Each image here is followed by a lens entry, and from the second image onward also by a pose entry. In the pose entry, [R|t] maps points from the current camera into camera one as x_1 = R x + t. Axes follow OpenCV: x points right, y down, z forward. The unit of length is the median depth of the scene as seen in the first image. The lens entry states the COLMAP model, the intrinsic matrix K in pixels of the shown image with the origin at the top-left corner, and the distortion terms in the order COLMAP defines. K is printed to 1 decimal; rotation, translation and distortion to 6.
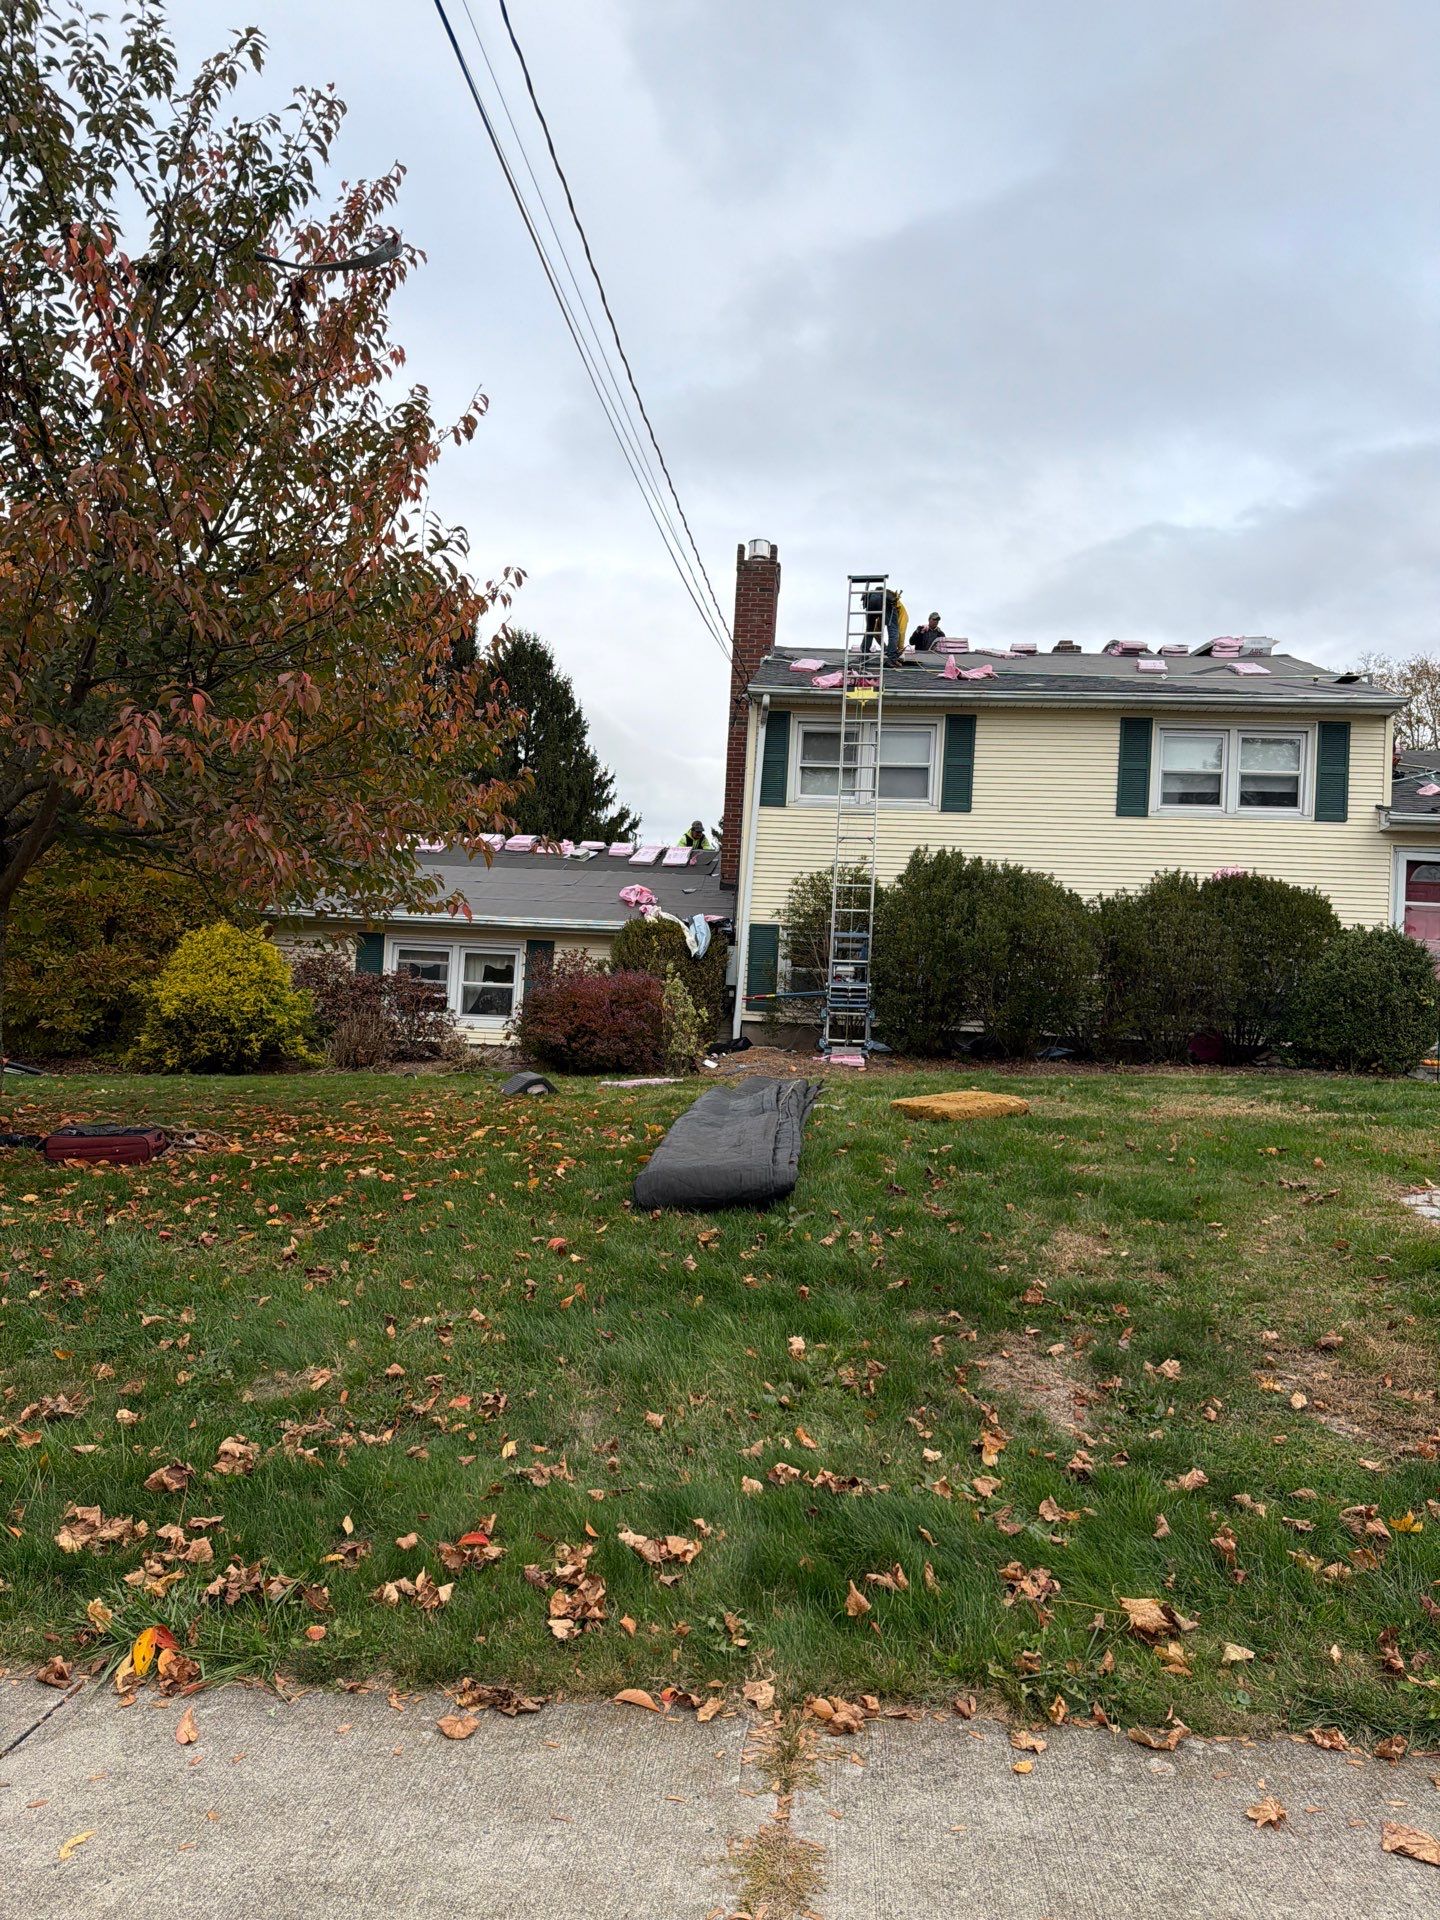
lens RADIAL K [[1368.2, 0, 720.0], [0, 1368.2, 960.0], [0, 0, 1]] dist [0.118252, -0.155542]
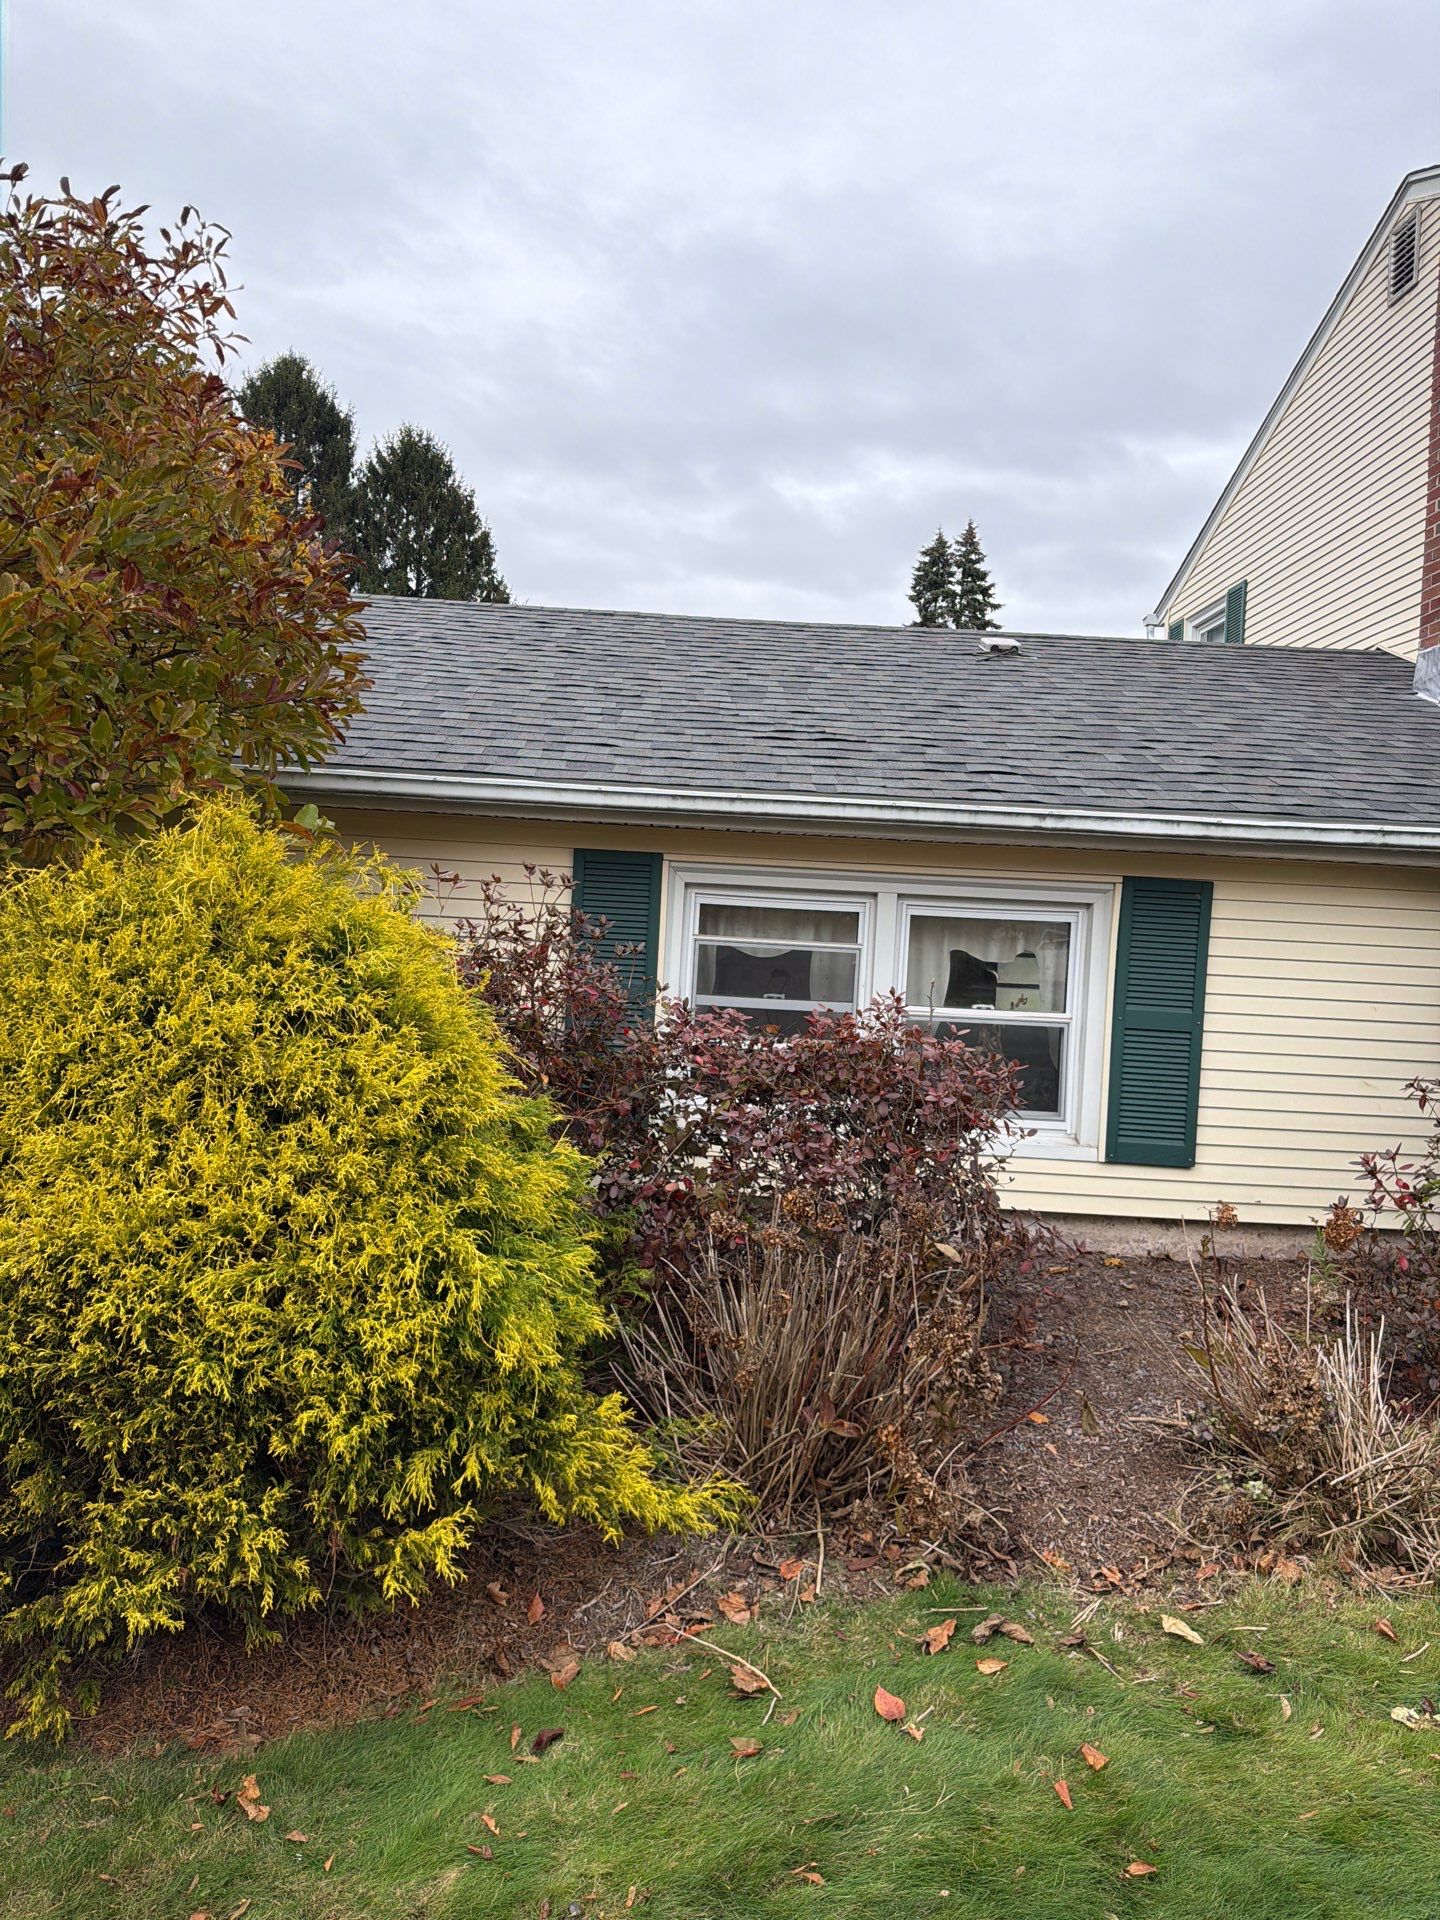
lens RADIAL K [[1368.2, 0, 720.0], [0, 1368.2, 960.0], [0, 0, 1]] dist [0.118252, -0.155542]
pose [[0.992935, 0.001832, 0.118645, -0.265615], [-0.012387, 0.996018, 0.088286, -0.022686], [-0.118011, -0.089132, 0.989004, 0.683675]]
